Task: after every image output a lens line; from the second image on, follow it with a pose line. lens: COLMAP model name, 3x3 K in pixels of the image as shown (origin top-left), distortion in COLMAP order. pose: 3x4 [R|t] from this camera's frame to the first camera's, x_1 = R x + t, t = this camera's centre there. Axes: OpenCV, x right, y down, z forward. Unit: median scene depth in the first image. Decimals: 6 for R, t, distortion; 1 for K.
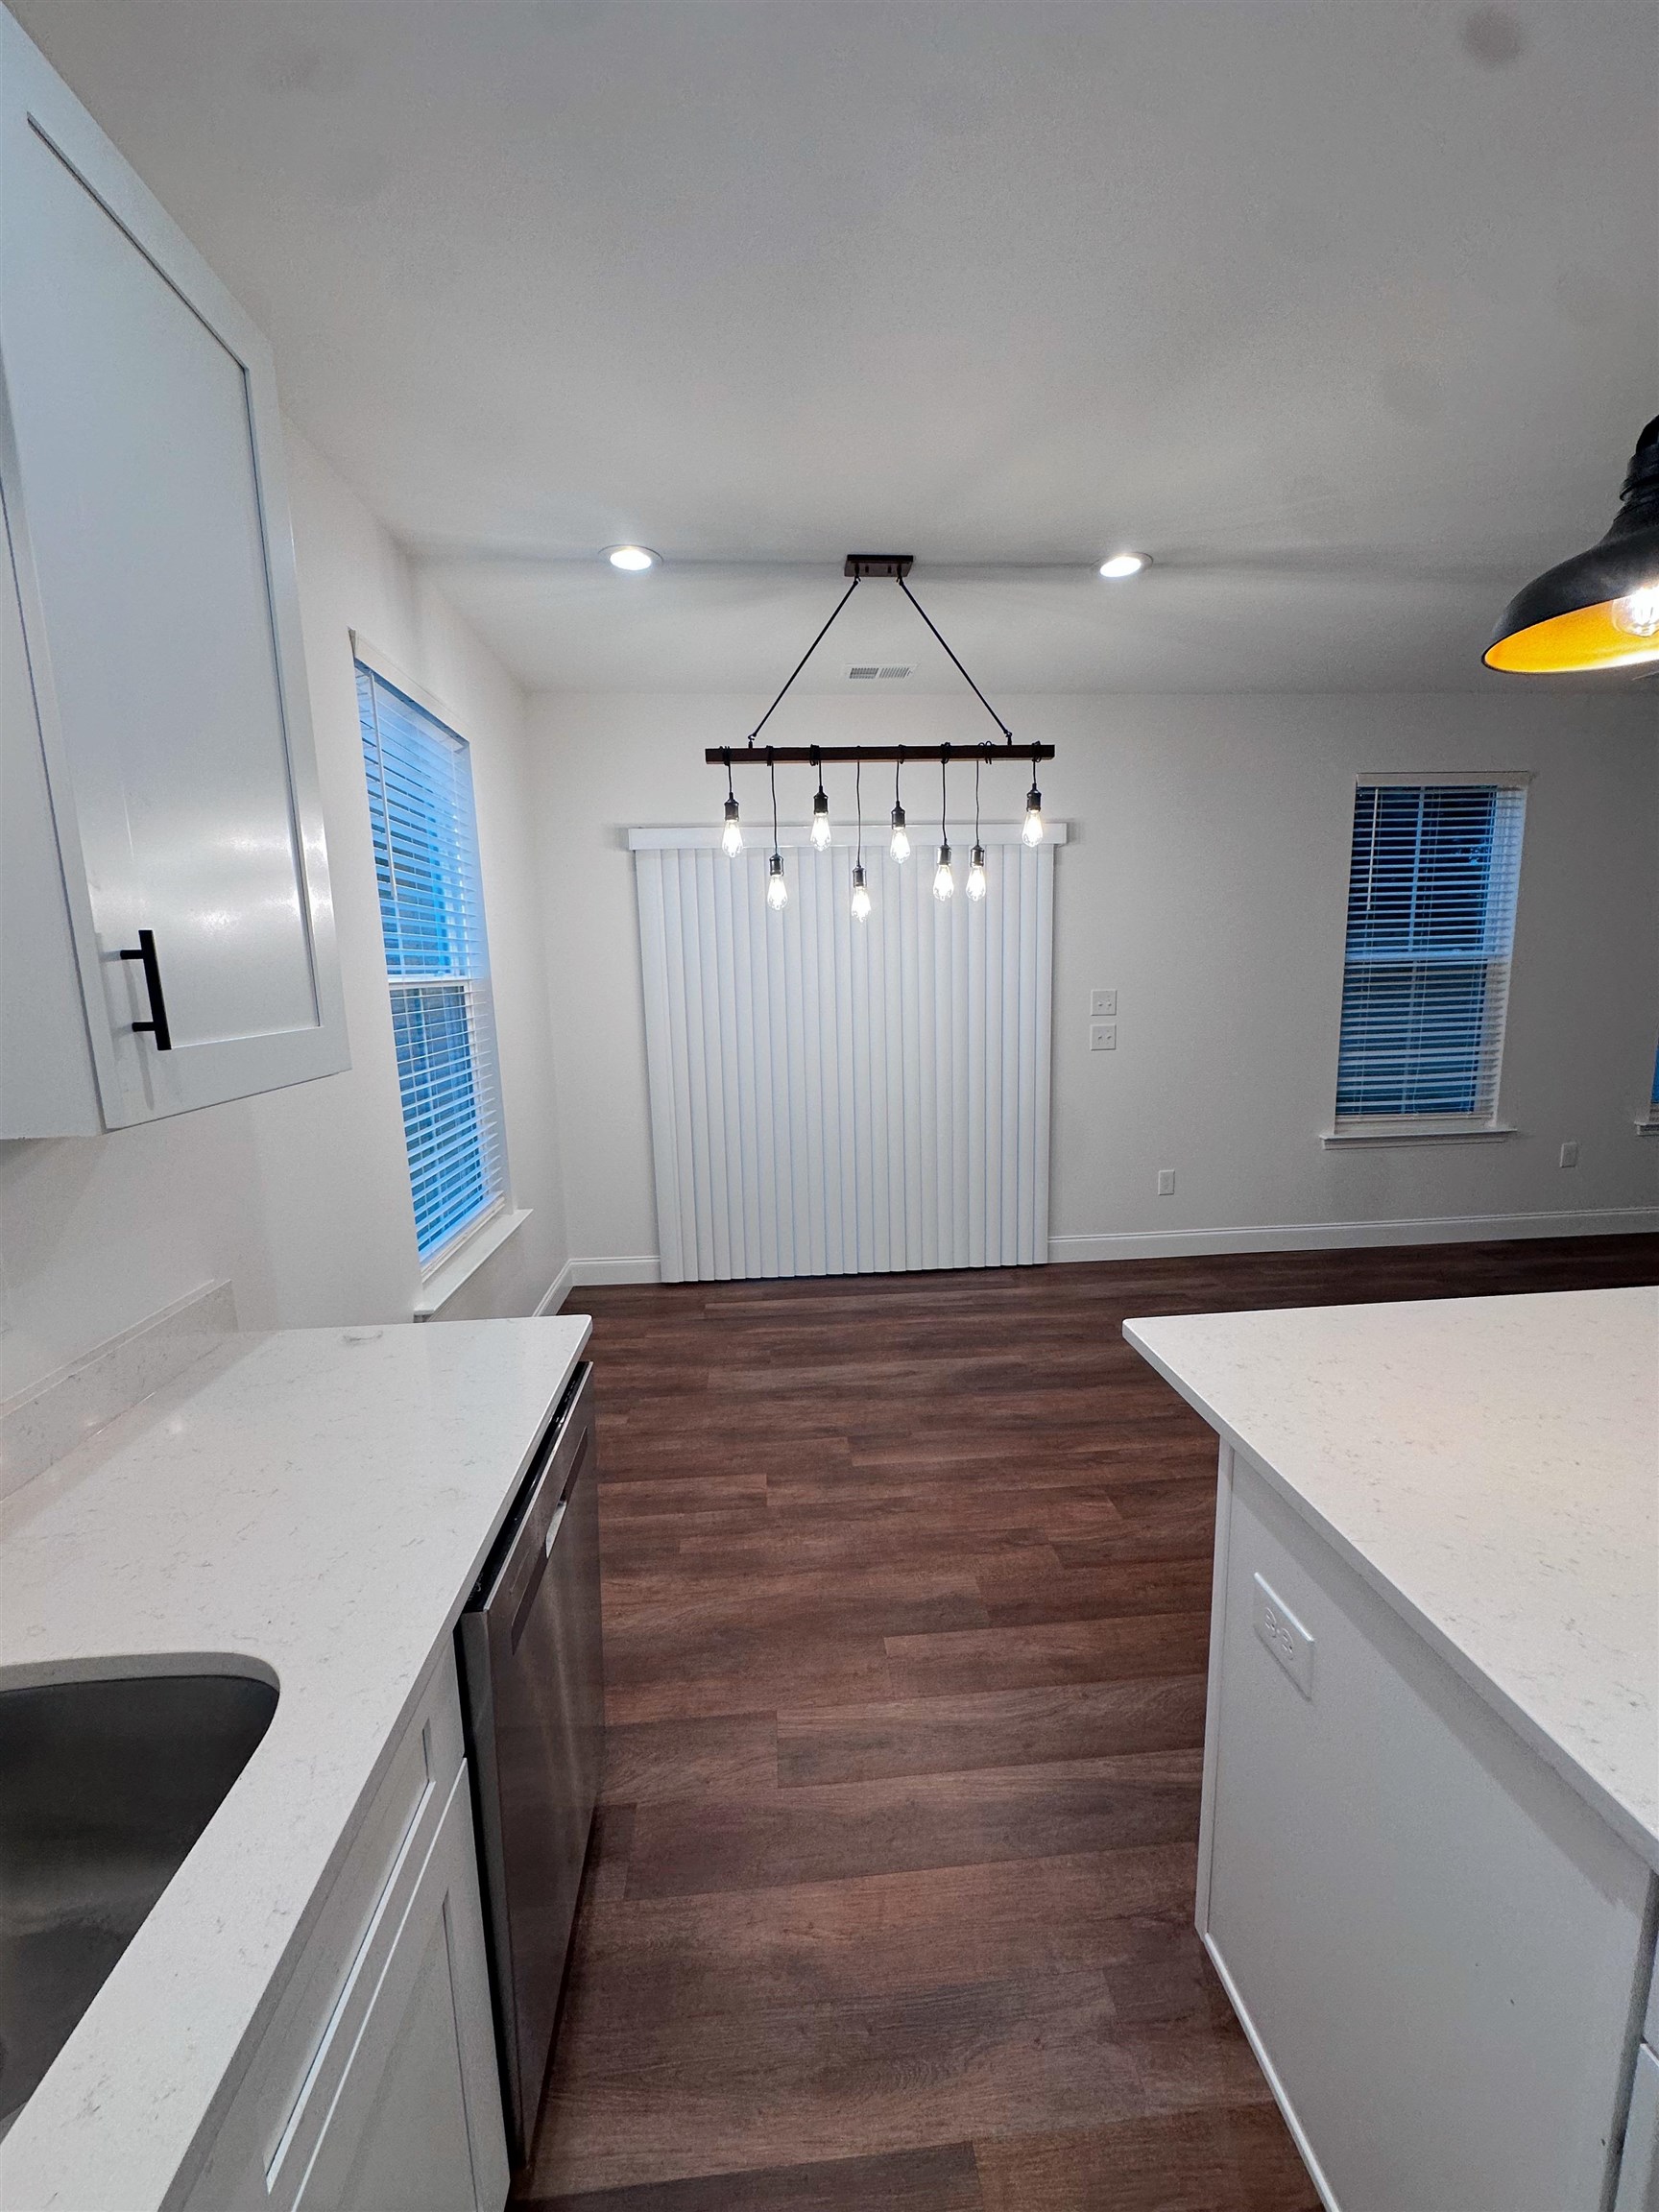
lens RADIAL K [[876.8, 0, 829.5], [0, 876.8, 1106.0], [0, 0, 1]] dist [-0.001661, -0.000136]
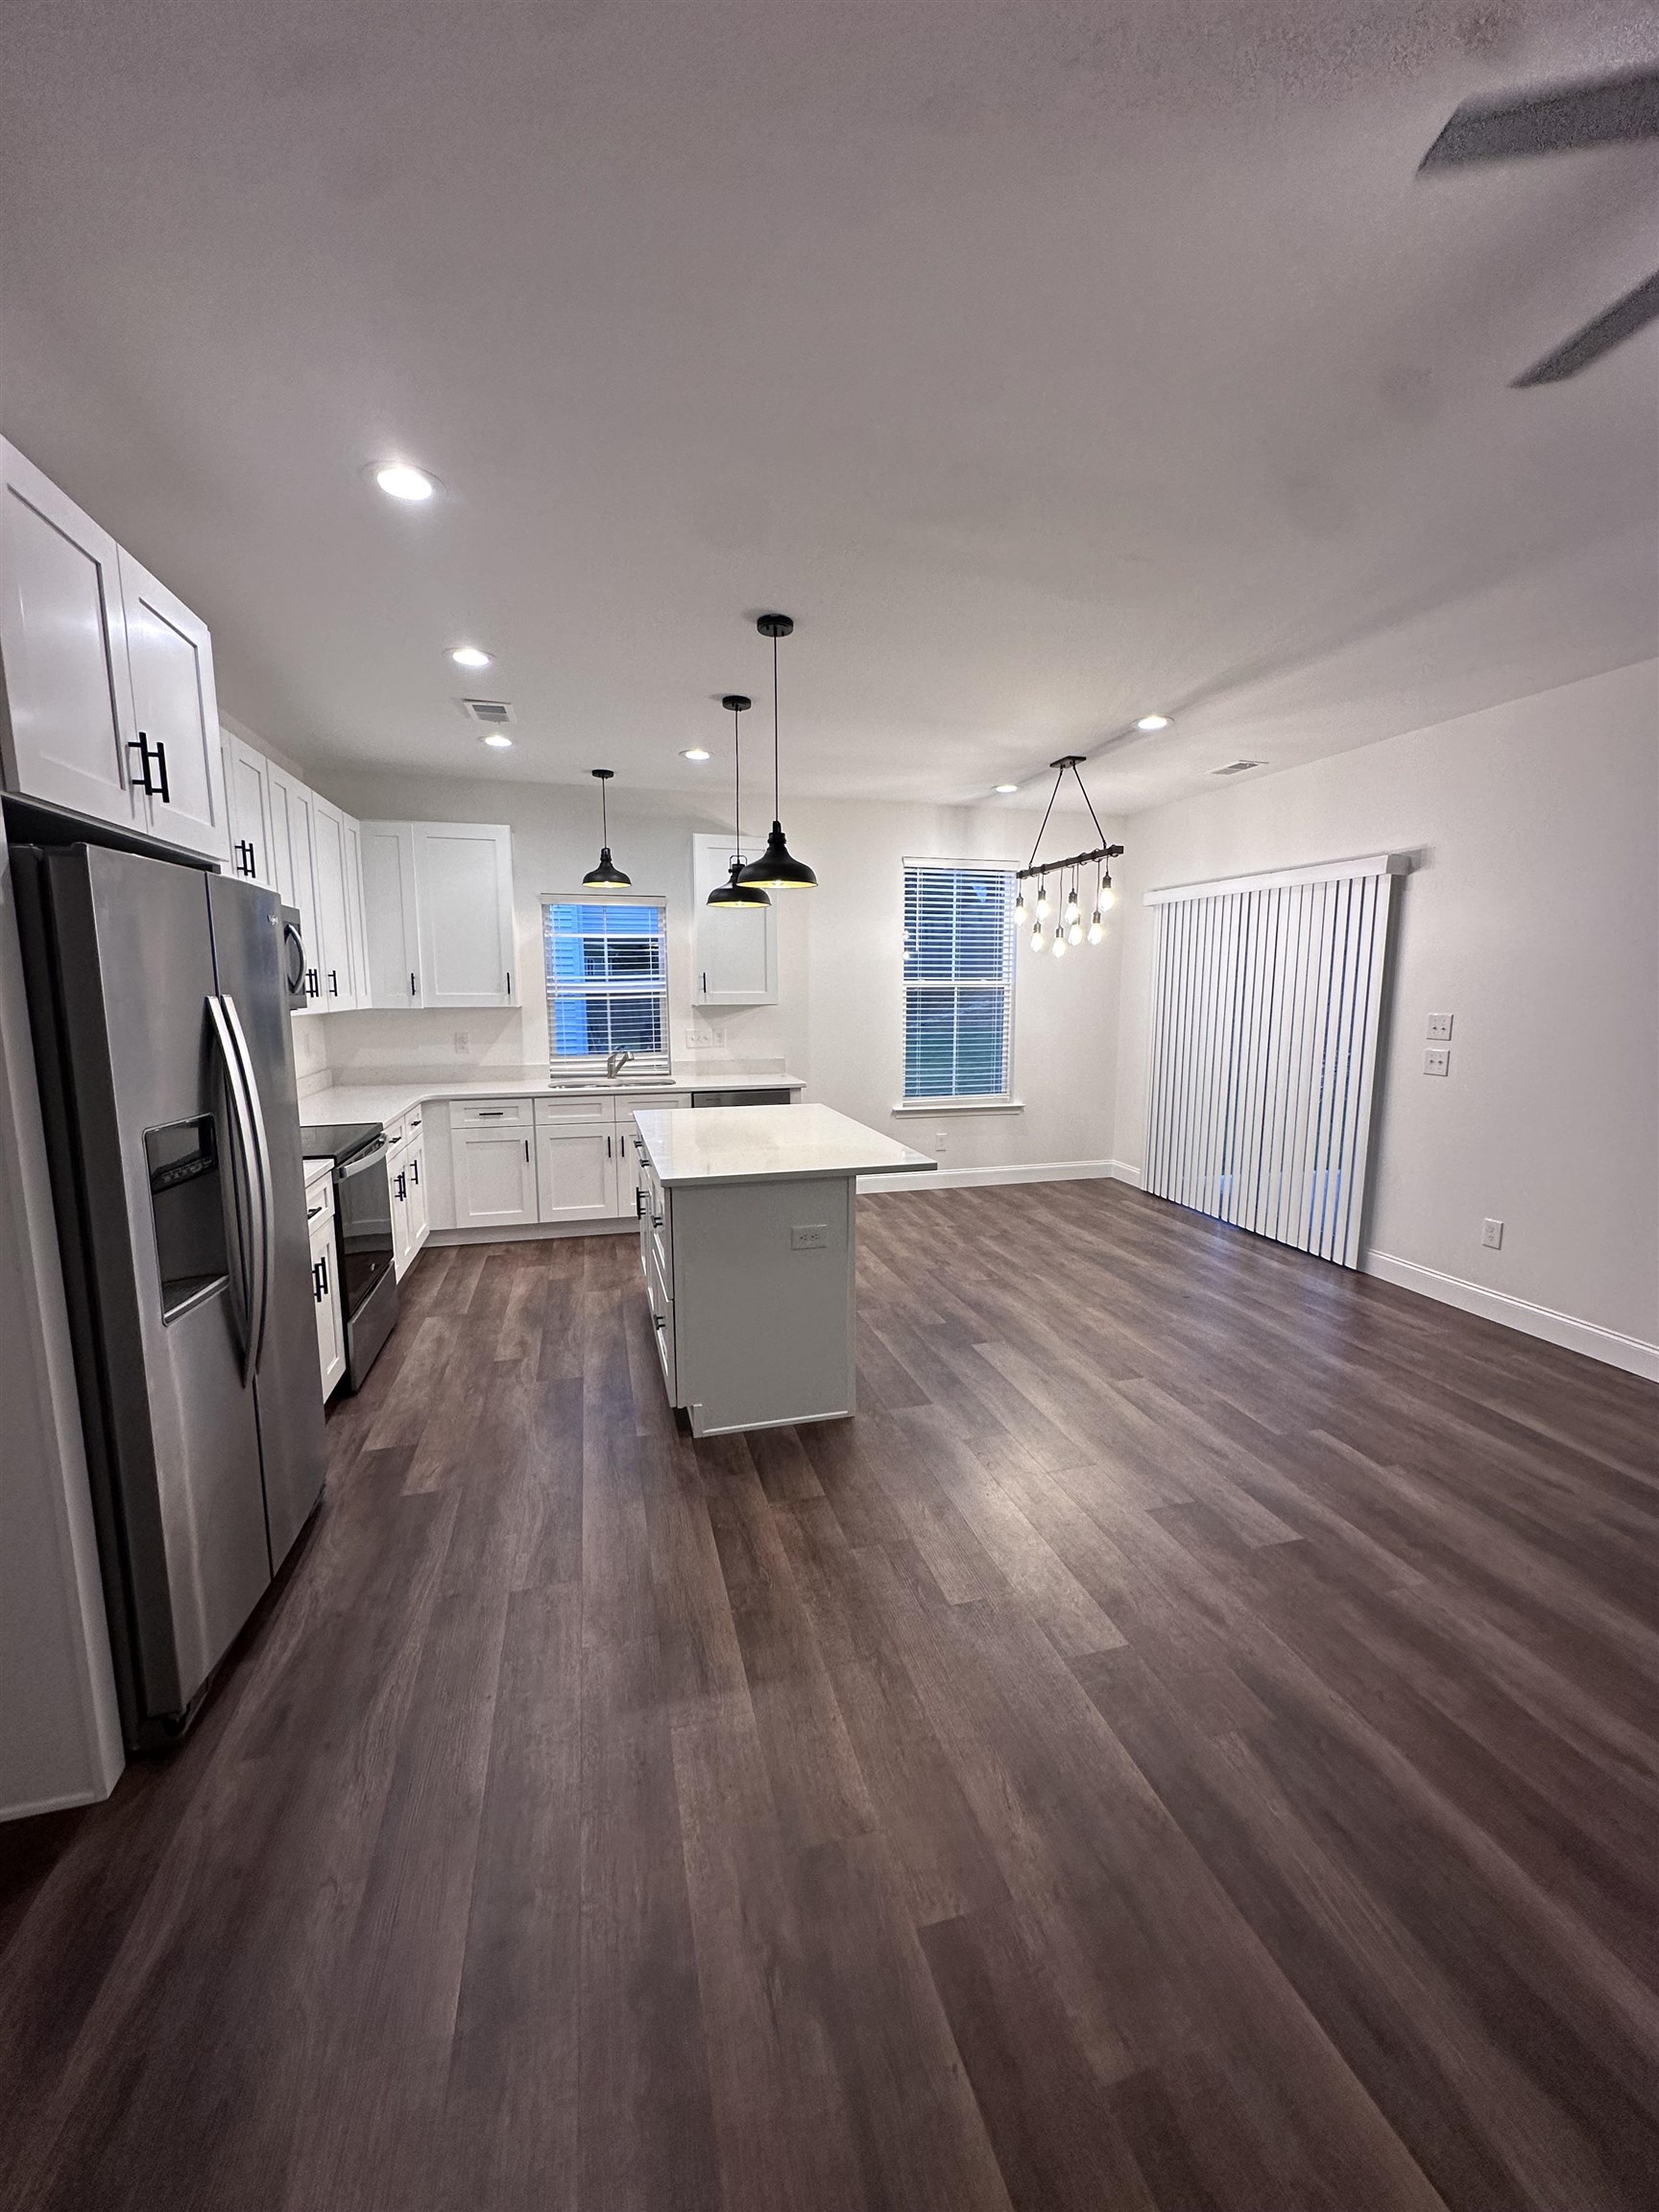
lens RADIAL K [[876.8, 0, 829.5], [0, 876.8, 1106.0], [0, 0, 1]] dist [-0.001661, -0.000136]
pose [[0.185079, 0.162819, -0.969142, 1.519208], [-0.159620, 0.978064, 0.133835, -0.070590], [0.969674, 0.129925, 0.207008, 0.199096]]
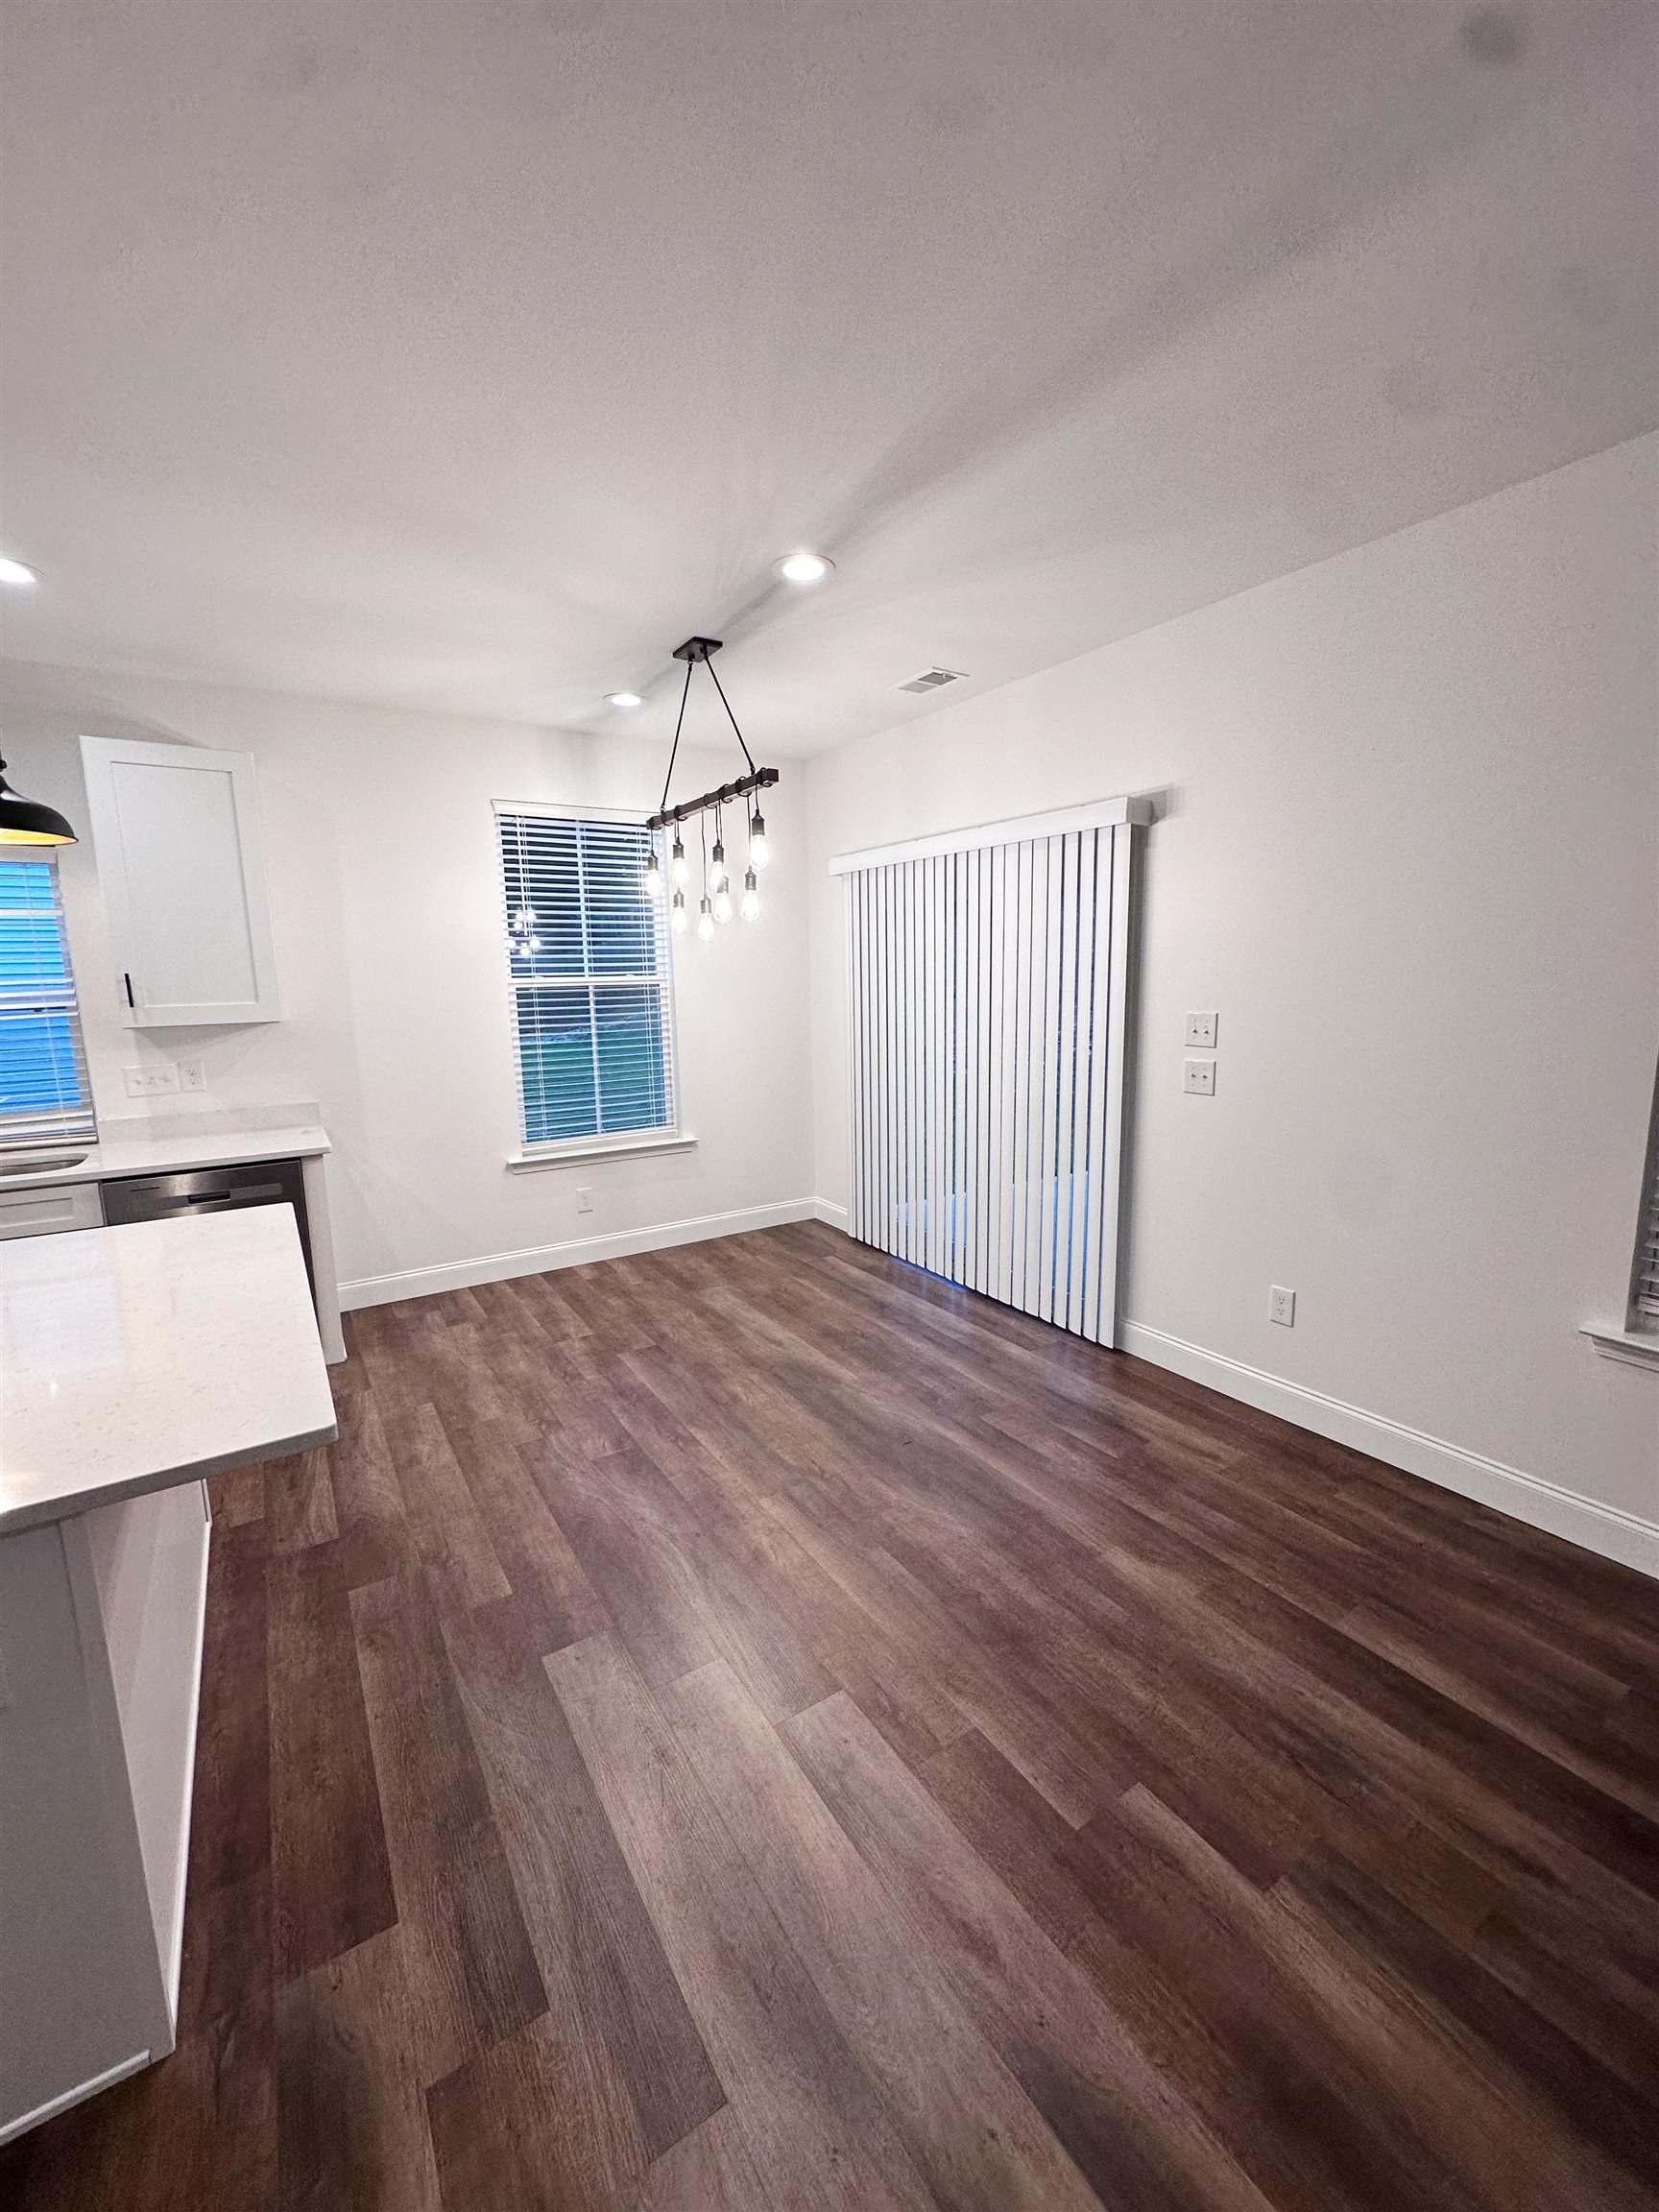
lens RADIAL K [[884.2, 0, 829.5], [0, 884.2, 1106.0], [0, 0, 1]] dist [-0.001498, -0.000159]
pose [[0.473567, 0.151359, -0.867655, 1.075407], [-0.131685, 0.986218, 0.100168, -0.115919], [0.870858, 0.066821, 0.486972, 0.502205]]
